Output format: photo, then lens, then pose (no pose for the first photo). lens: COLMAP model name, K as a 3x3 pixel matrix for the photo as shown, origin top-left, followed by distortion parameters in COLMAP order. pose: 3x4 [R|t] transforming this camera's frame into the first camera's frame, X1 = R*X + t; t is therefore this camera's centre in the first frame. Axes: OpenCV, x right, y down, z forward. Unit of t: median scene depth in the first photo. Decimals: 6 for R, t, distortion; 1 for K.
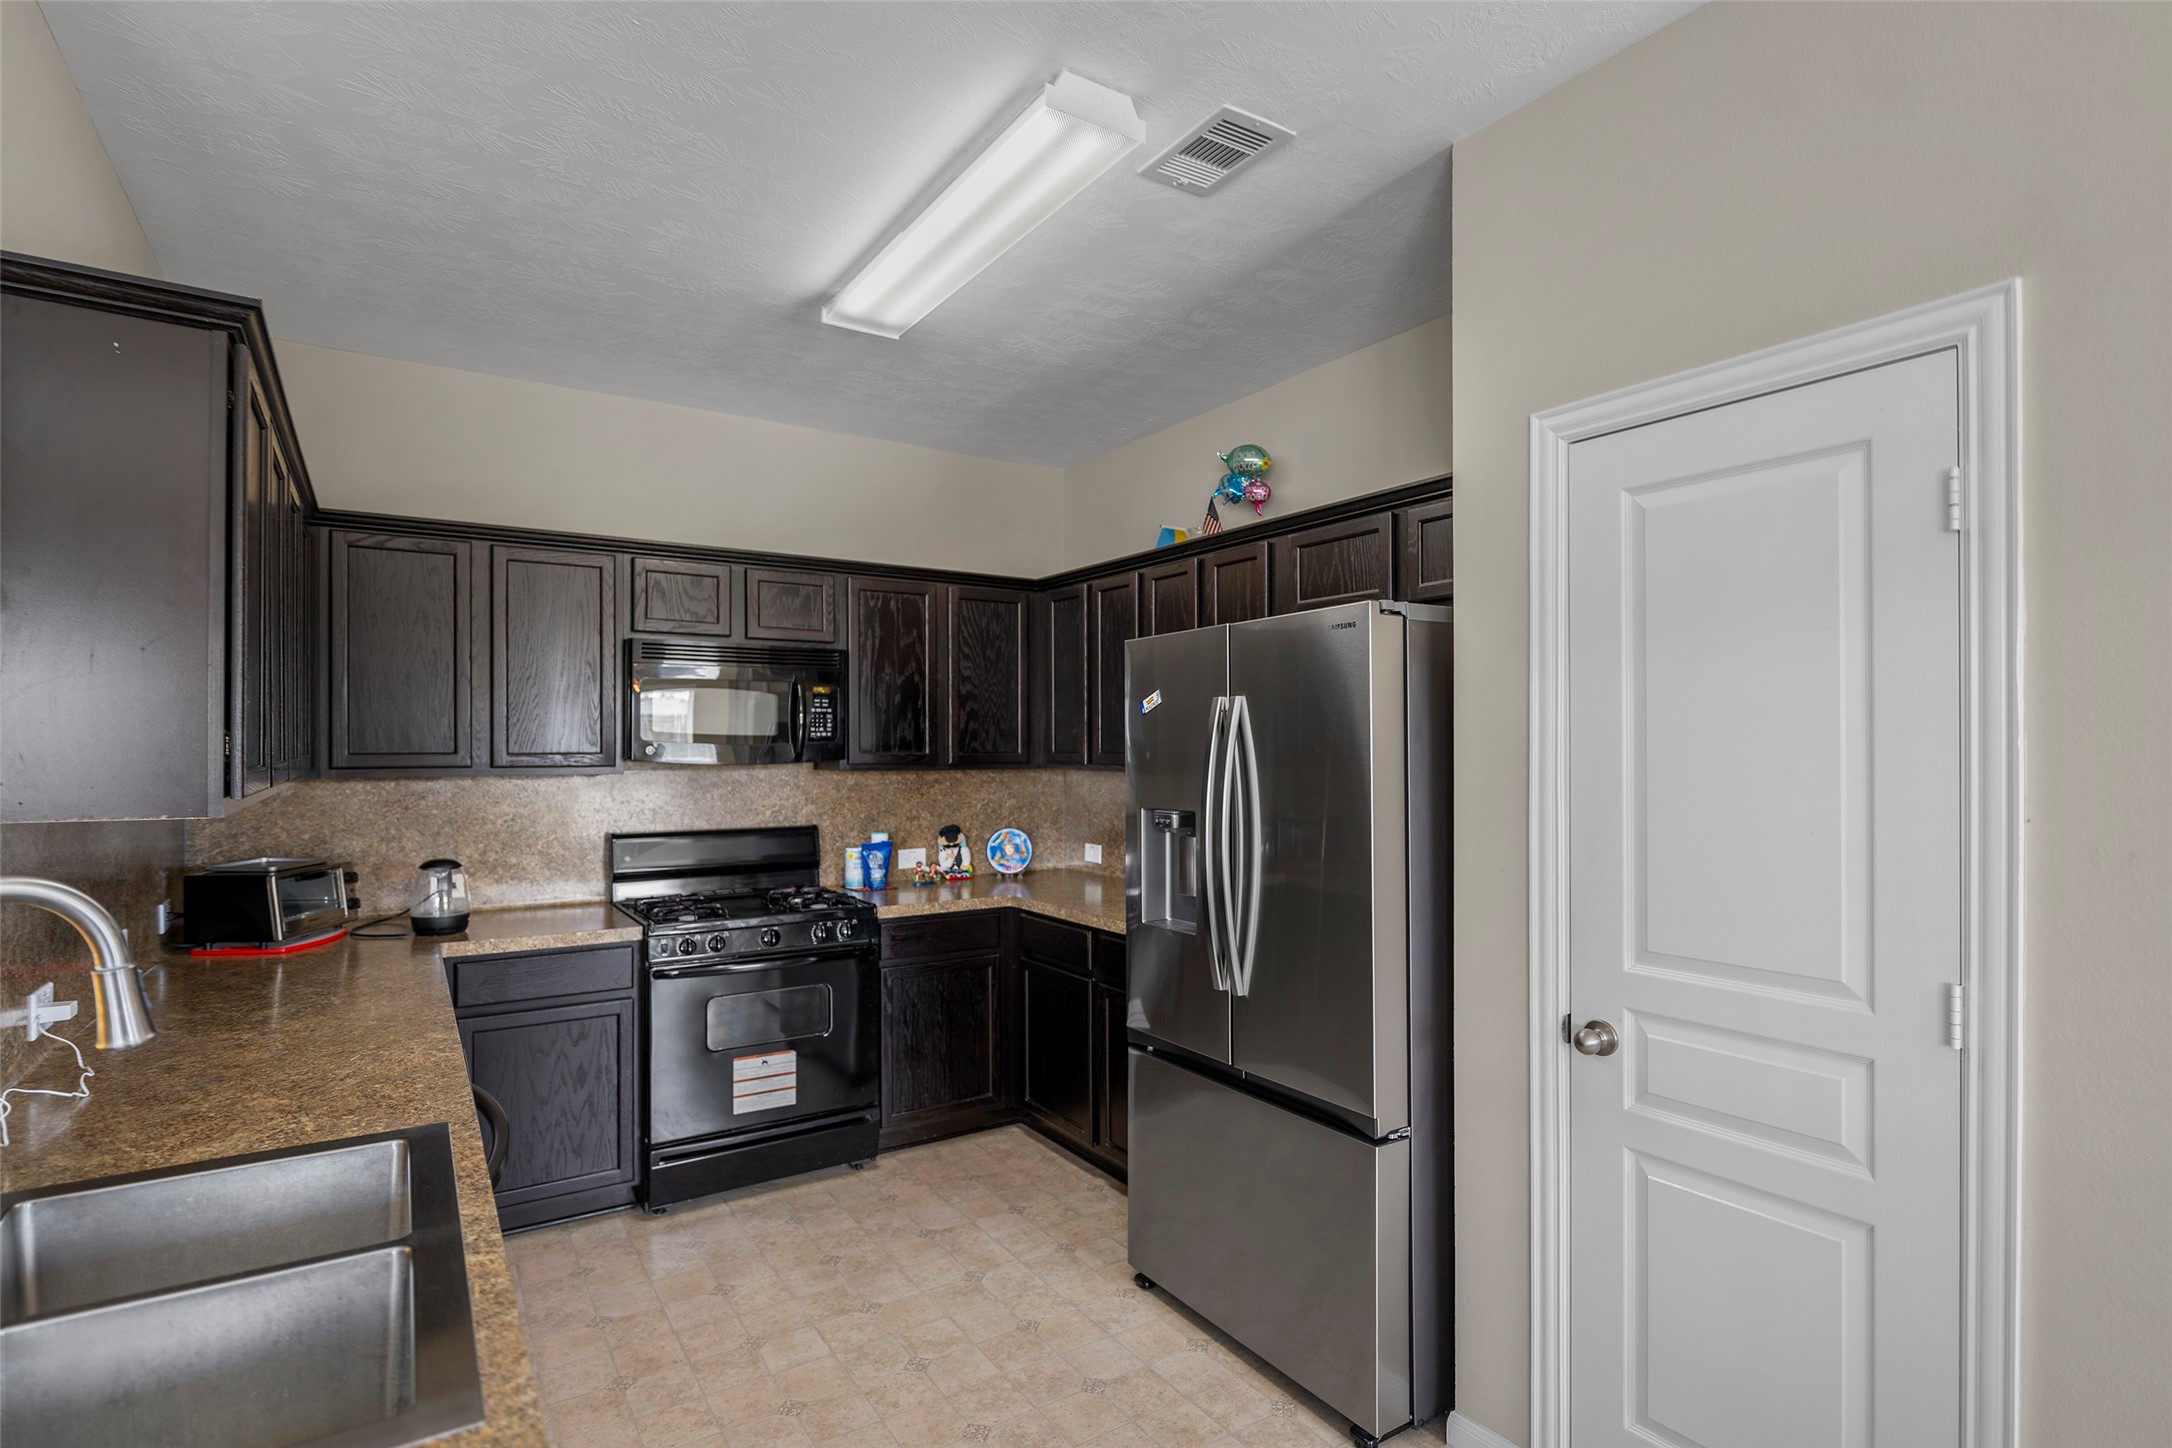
lens RADIAL K [[1113.8, 0, 1054.7], [0, 1113.8, 745.4], [0, 0, 1]] dist [0.005301, -0.000761]
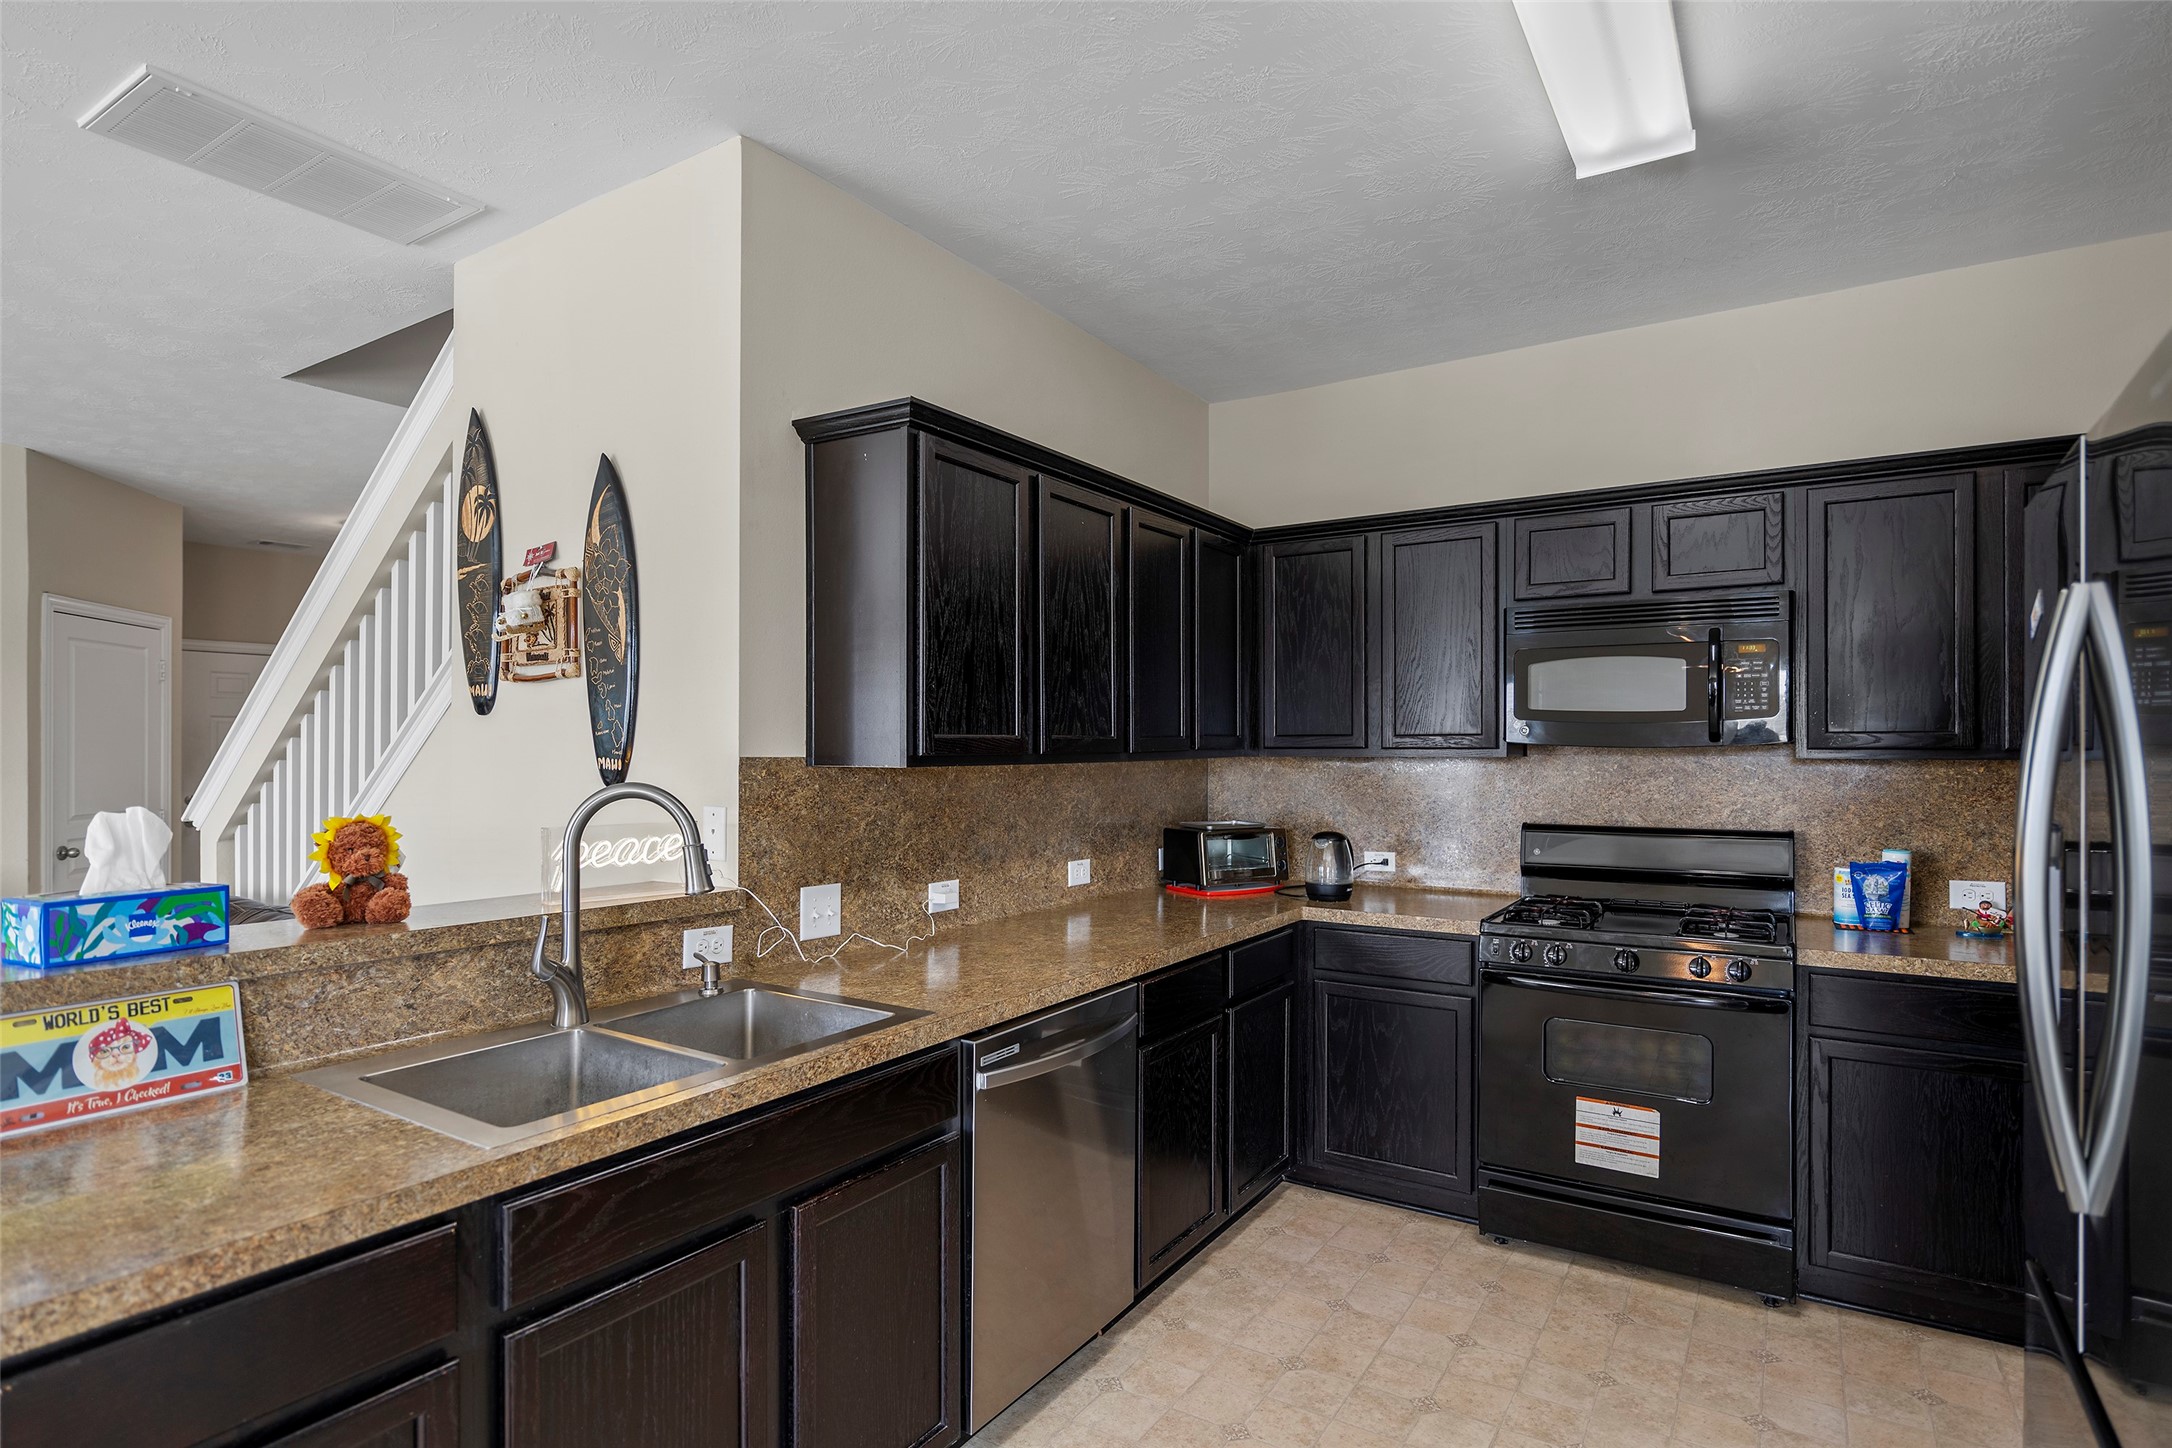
lens RADIAL K [[1113.8, 0, 1083.5], [0, 1113.8, 757.6], [0, 0, 1]] dist [0.005301, -0.000761]
pose [[0.410646, 0.006205, -0.911774, 0.320584], [-0.002294, 0.999981, 0.005773, 0.022768], [0.911792, -0.000279, 0.410652, 0.316361]]
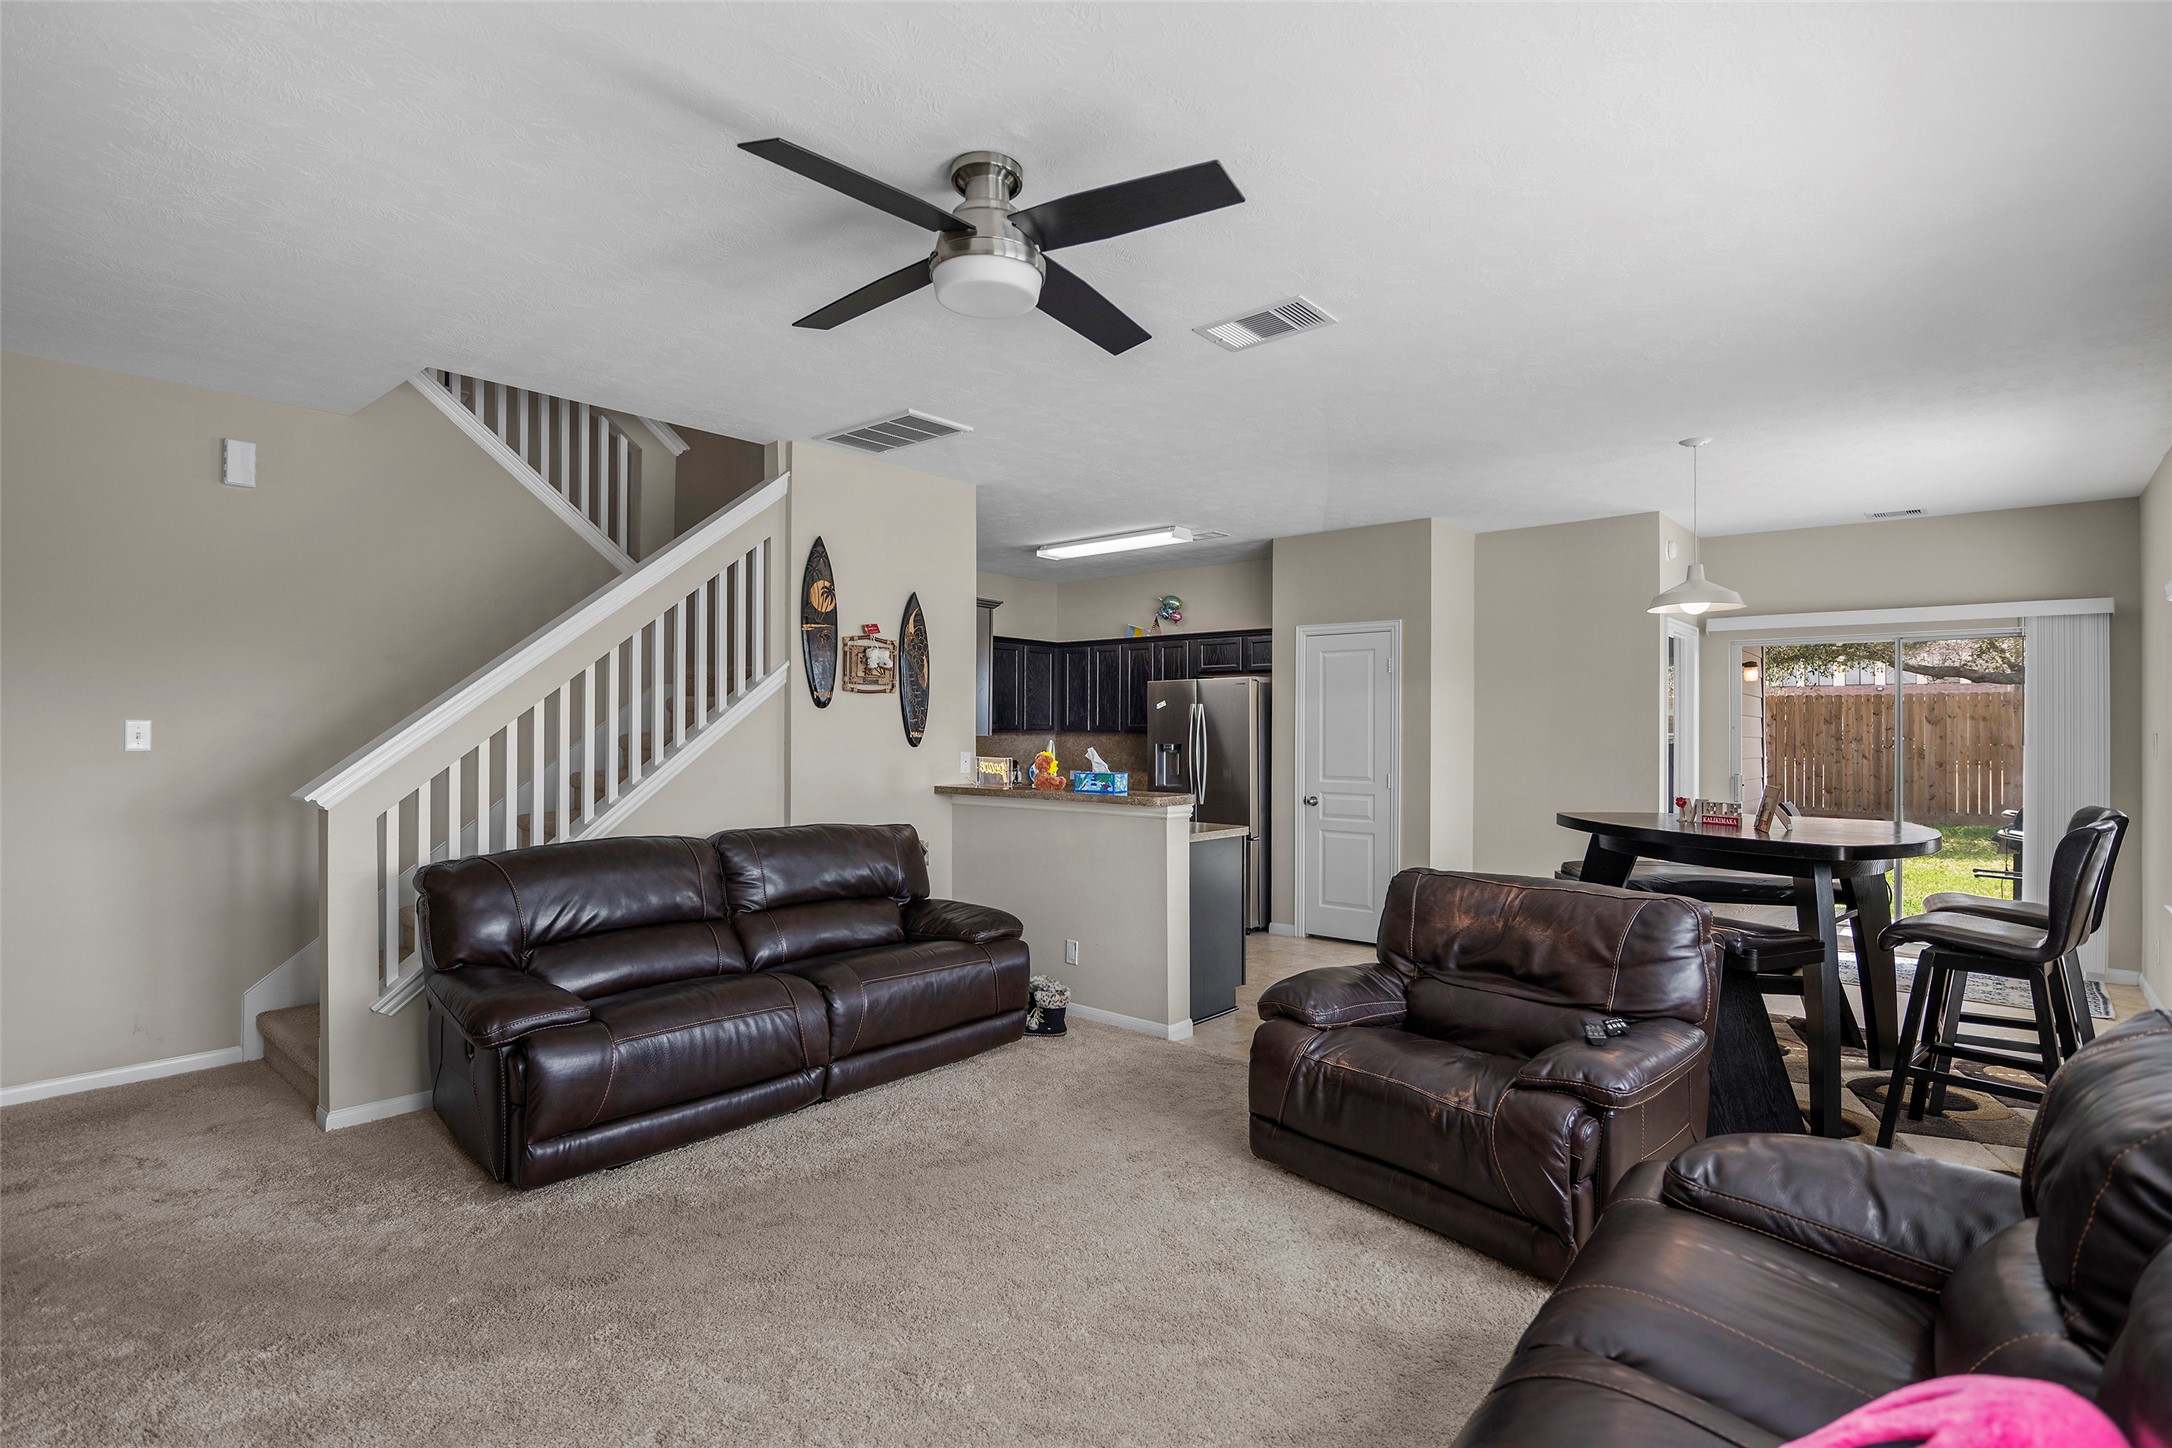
lens RADIAL K [[1030.2, 0, 1088.0], [0, 1030.2, 729.4], [0, 0, 1]] dist [0.002125, 0.000531]
pose [[0.961793, 0.008223, 0.273653, -0.697751], [-0.007609, 0.999966, -0.003307, 0.027893], [-0.273670, 0.001099, 0.961823, -1.242596]]
